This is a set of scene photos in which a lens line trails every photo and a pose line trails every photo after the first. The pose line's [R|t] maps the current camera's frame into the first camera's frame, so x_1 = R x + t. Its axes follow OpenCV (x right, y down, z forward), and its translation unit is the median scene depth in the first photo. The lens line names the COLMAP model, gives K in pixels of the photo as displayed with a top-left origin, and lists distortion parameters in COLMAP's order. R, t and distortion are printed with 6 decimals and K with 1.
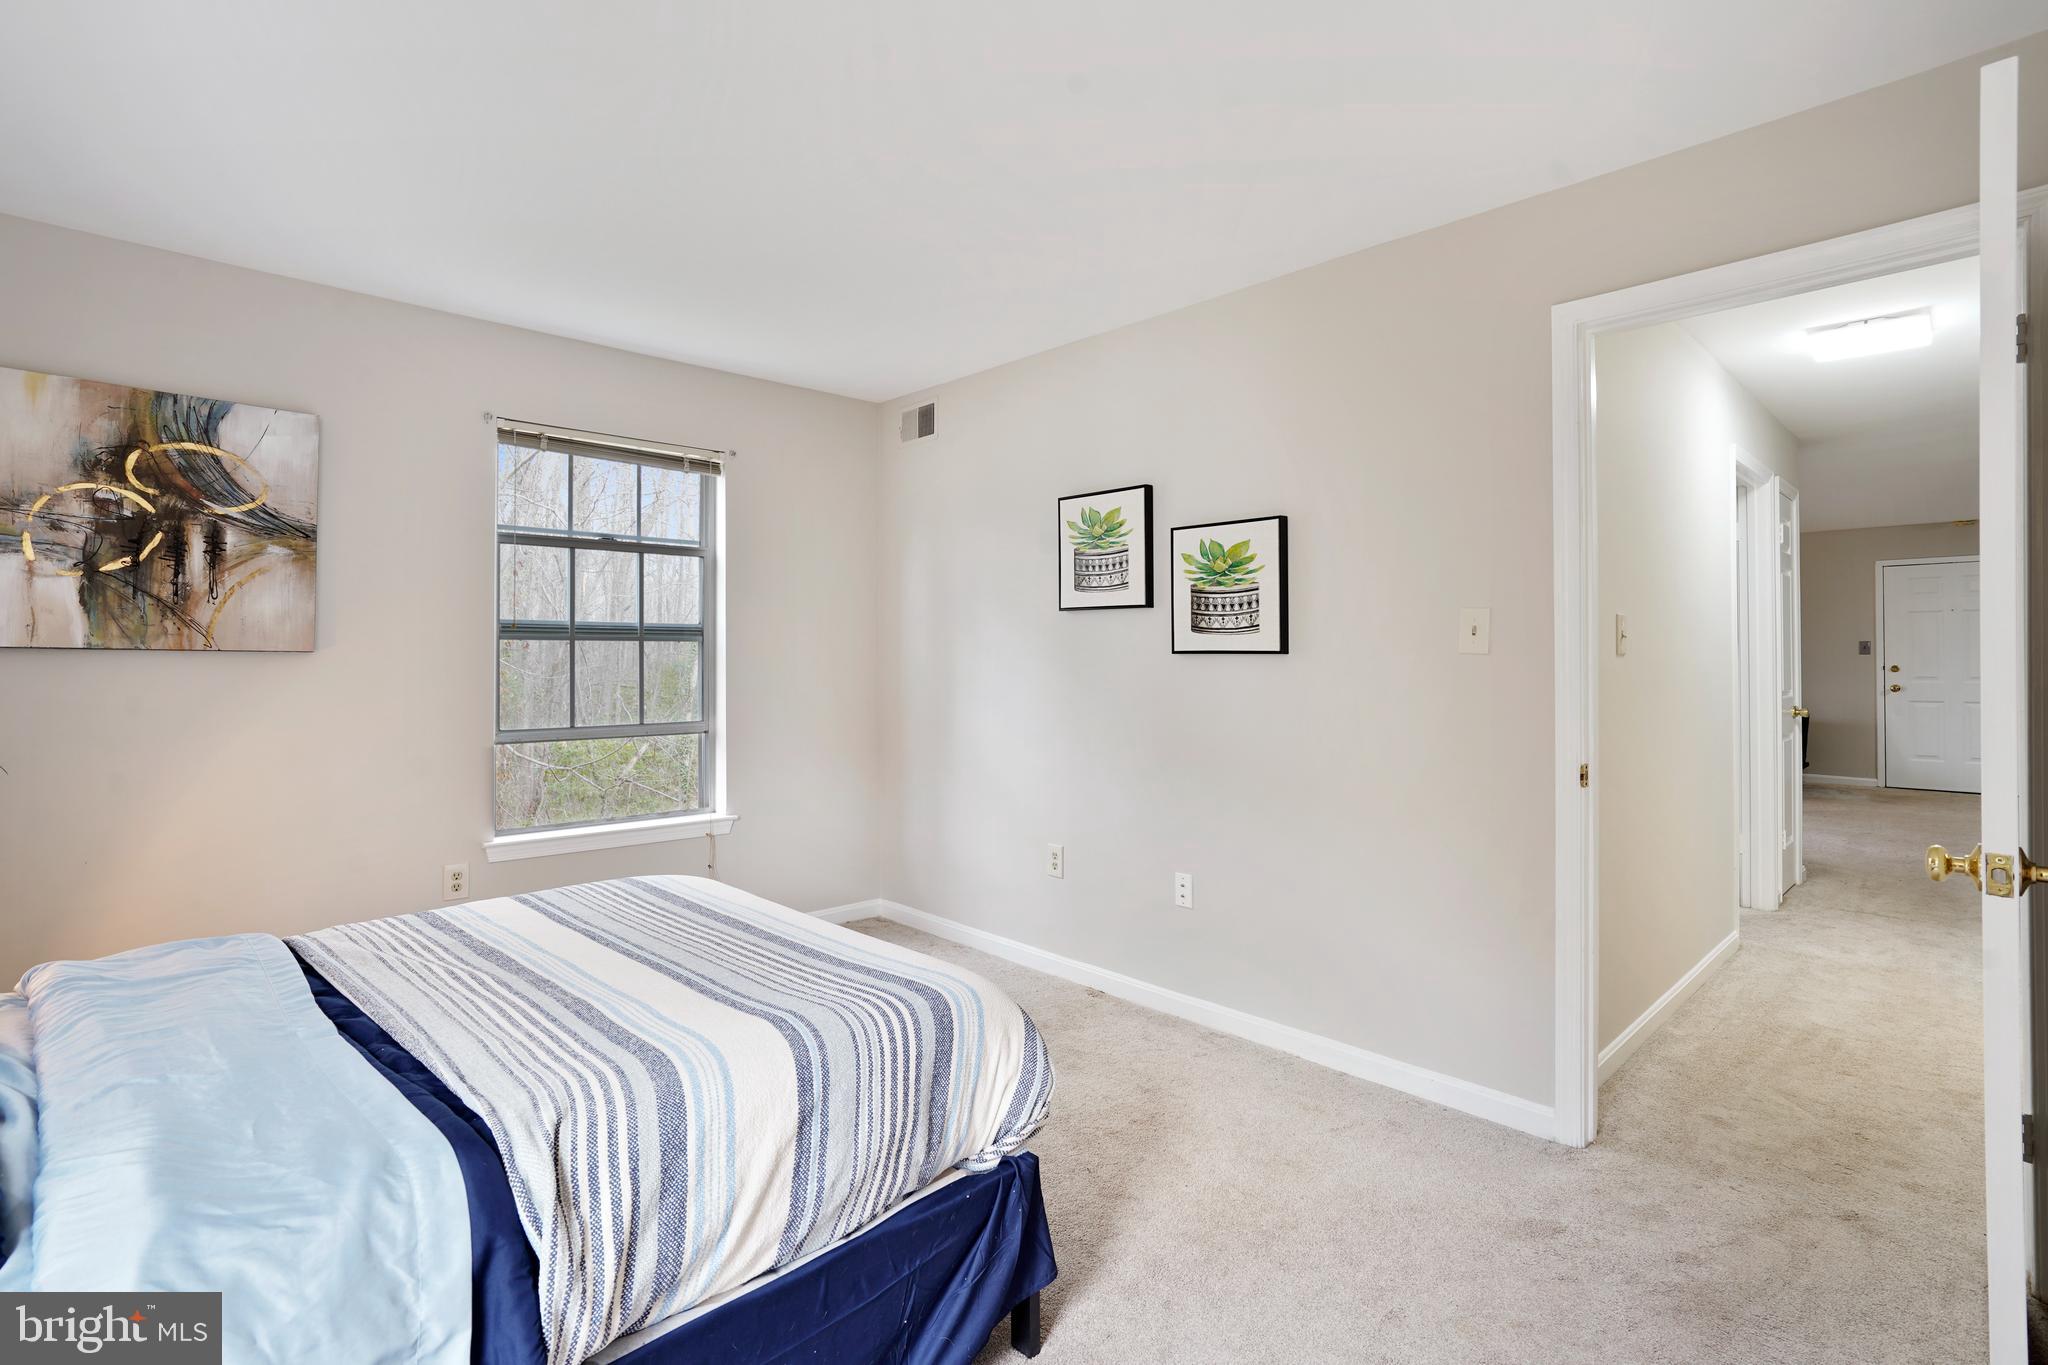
lens RADIAL K [[972.0, 0, 1039.1], [0, 972.0, 640.3], [0, 0, 1]] dist [-0.042563, 0.007937]
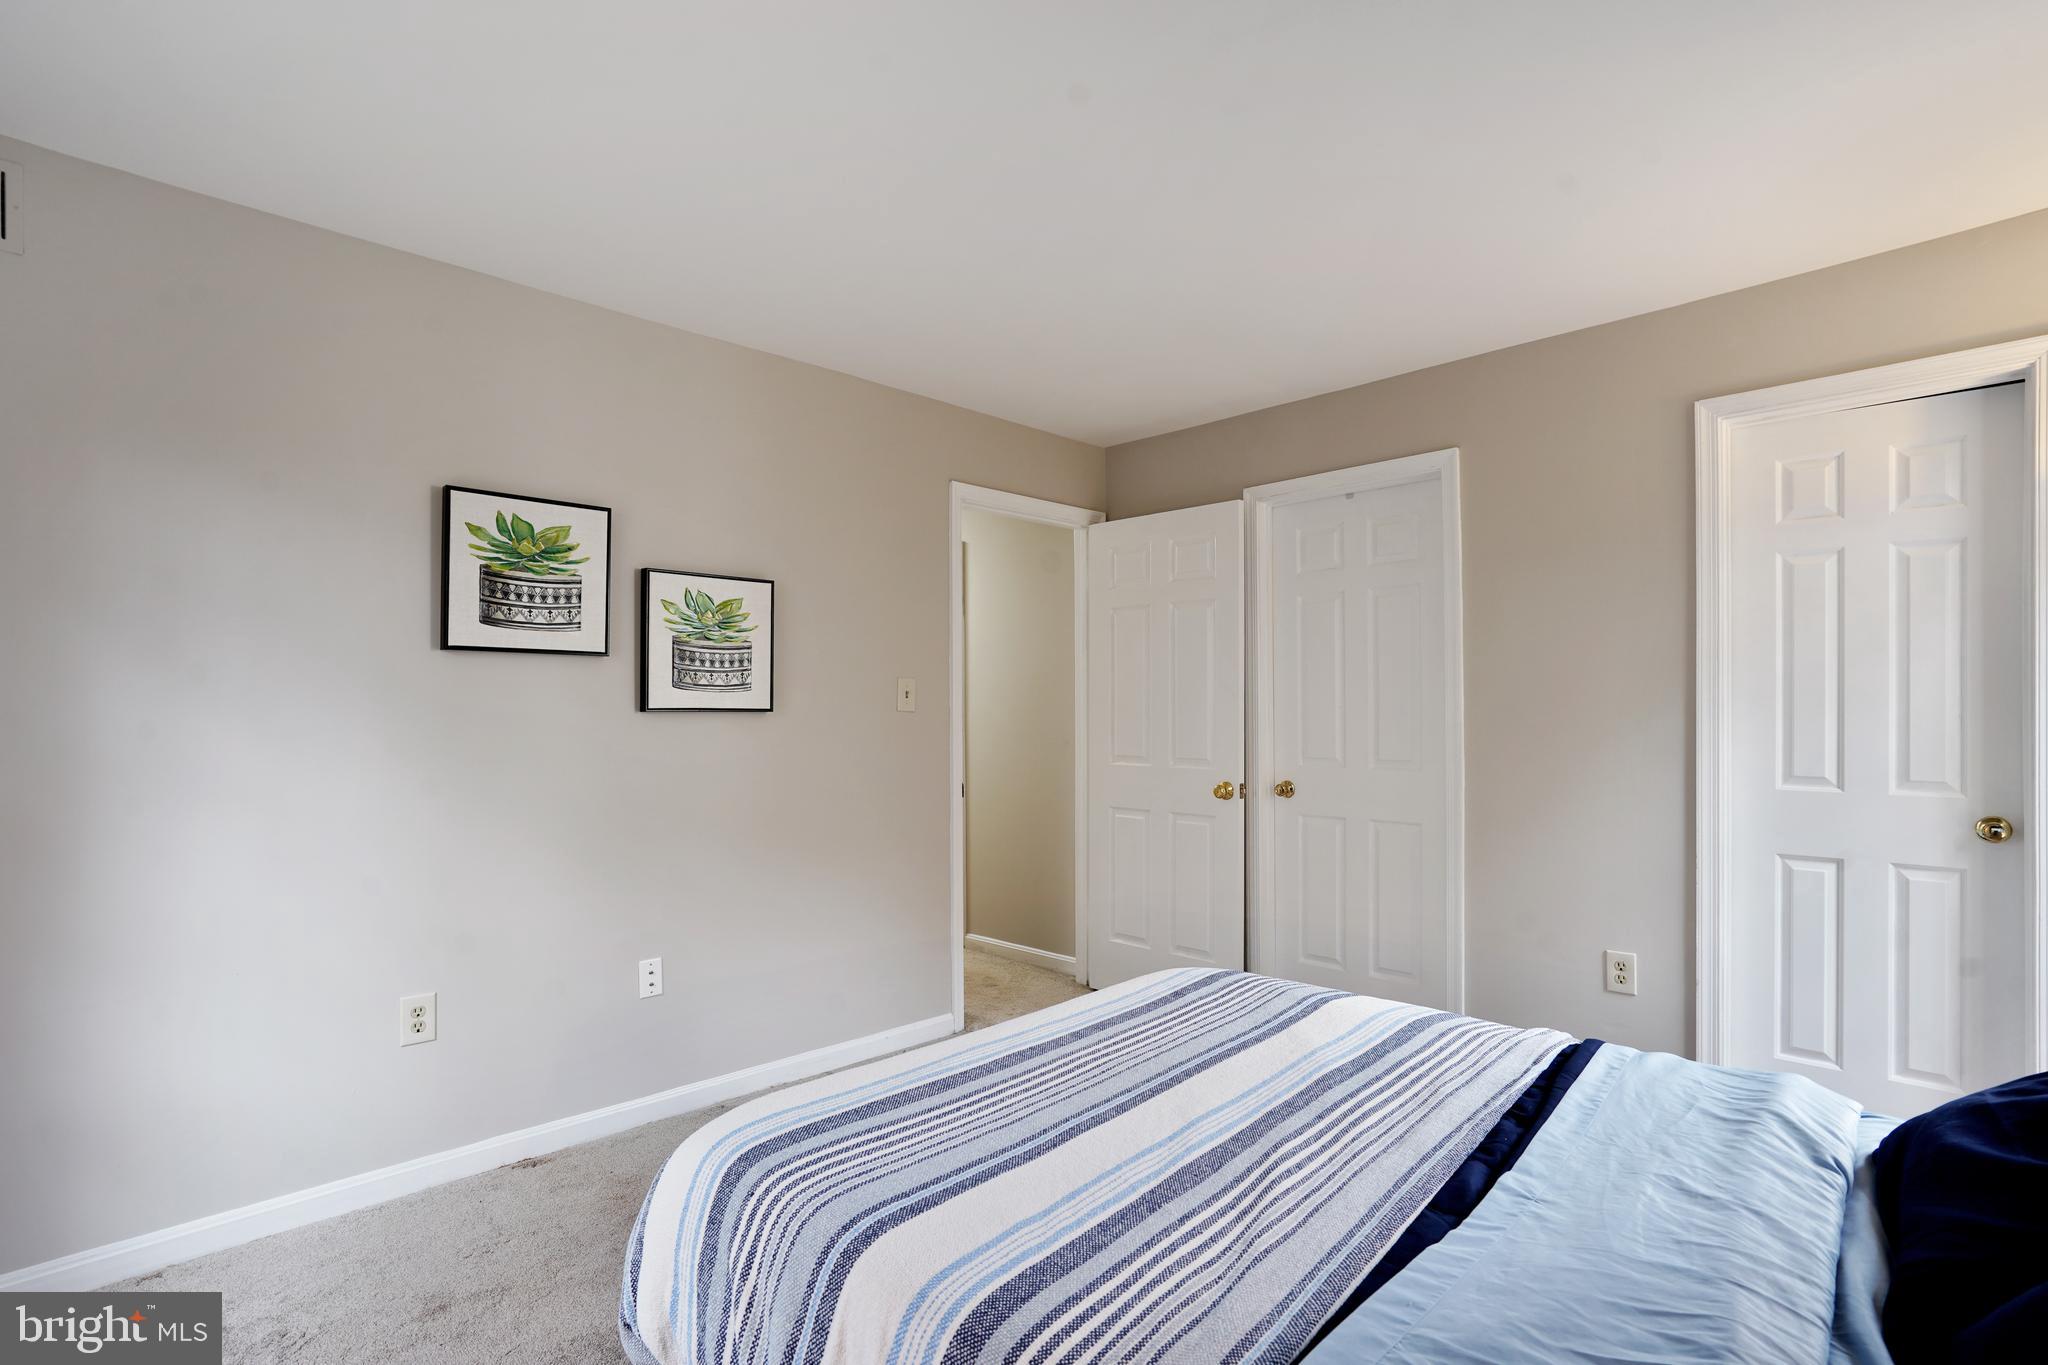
lens RADIAL K [[963.6, 0, 1024.0], [0, 963.6, 682.5], [0, 0, 1]] dist [-0.028768, 0.000586]
pose [[-0.005160, 0.025109, 0.999671, -0.778190], [-0.016627, 0.999544, -0.025192, 0.004164], [-0.999848, -0.016751, -0.004740, 0.704905]]
